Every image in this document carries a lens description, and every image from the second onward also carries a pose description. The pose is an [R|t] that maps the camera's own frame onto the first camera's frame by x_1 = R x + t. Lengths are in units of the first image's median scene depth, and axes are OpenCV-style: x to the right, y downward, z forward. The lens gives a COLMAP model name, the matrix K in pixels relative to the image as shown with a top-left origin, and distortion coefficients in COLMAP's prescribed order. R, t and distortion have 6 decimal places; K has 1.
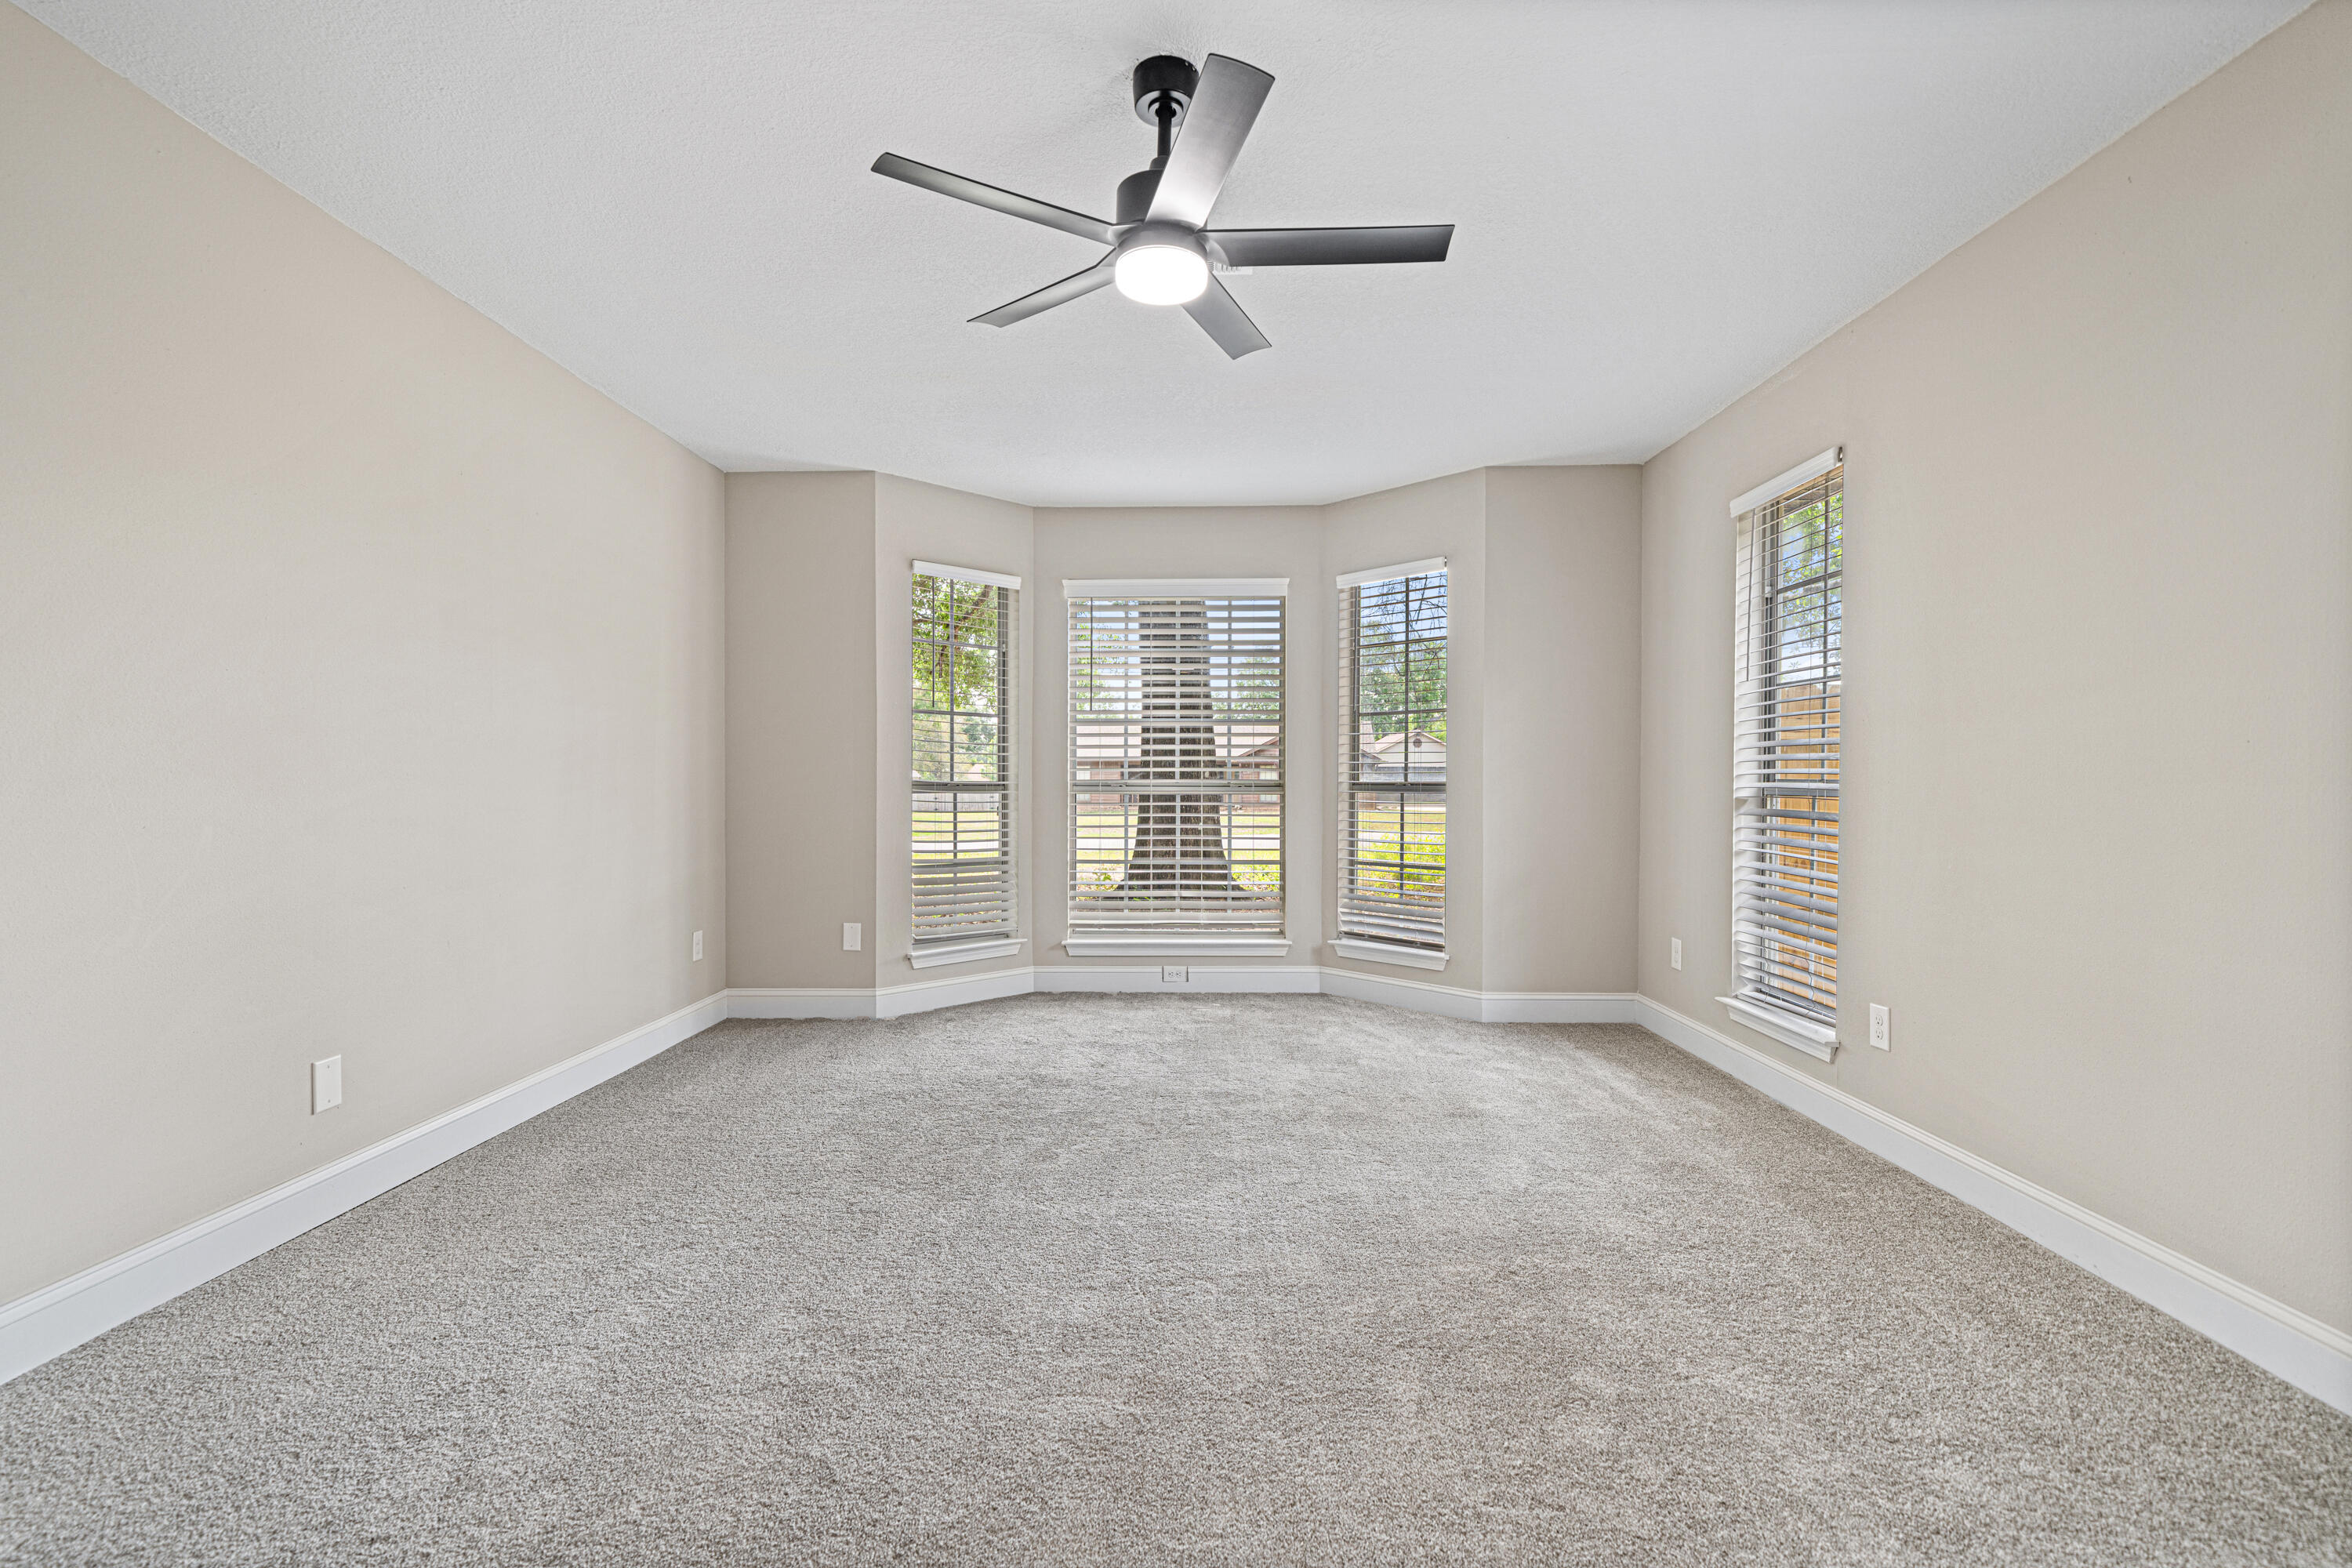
lens RADIAL K [[1020.3, 0, 1176.0], [0, 1020.3, 784.0], [0, 0, 1]] dist [0.001890, -0.000050]
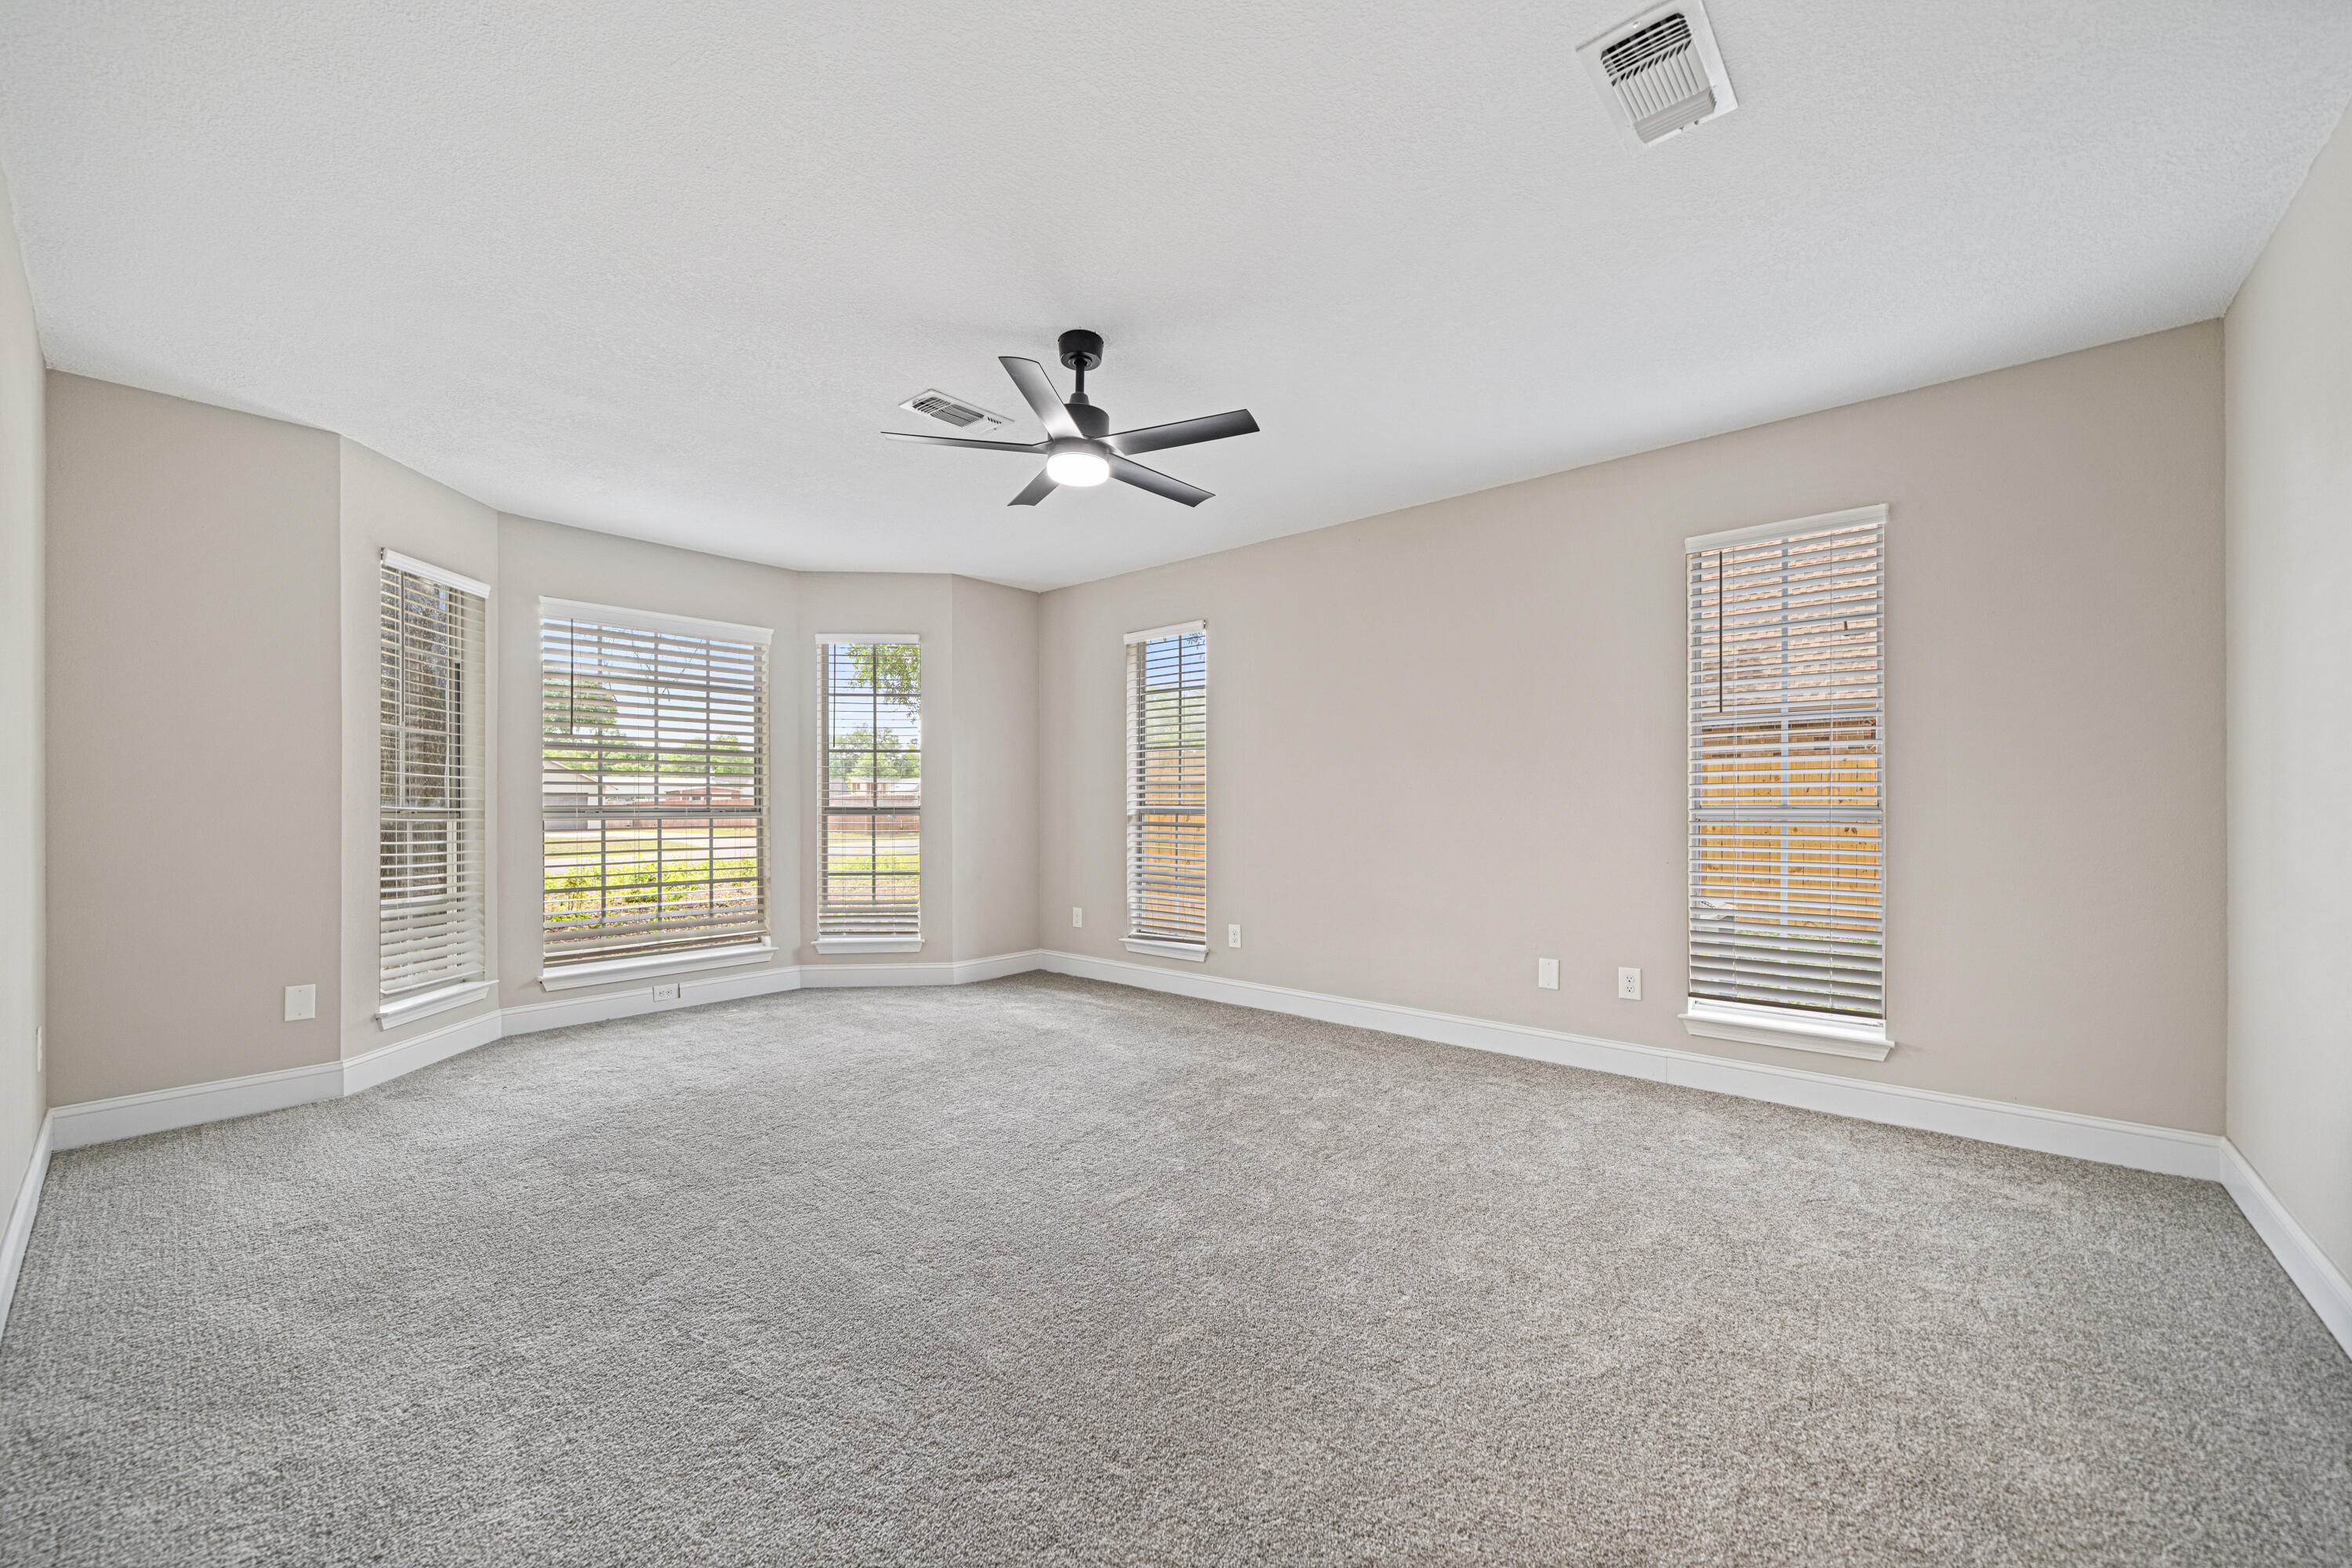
lens RADIAL K [[889.2, 0, 1158.5], [0, 889.2, 791.7], [0, 0, 1]] dist [0.000389, 0.000375]
pose [[0.647307, 0.008745, 0.762179, -0.487534], [0.005348, 0.999857, -0.016014, -0.001289], [-0.762210, 0.014442, 0.647168, 0.035447]]
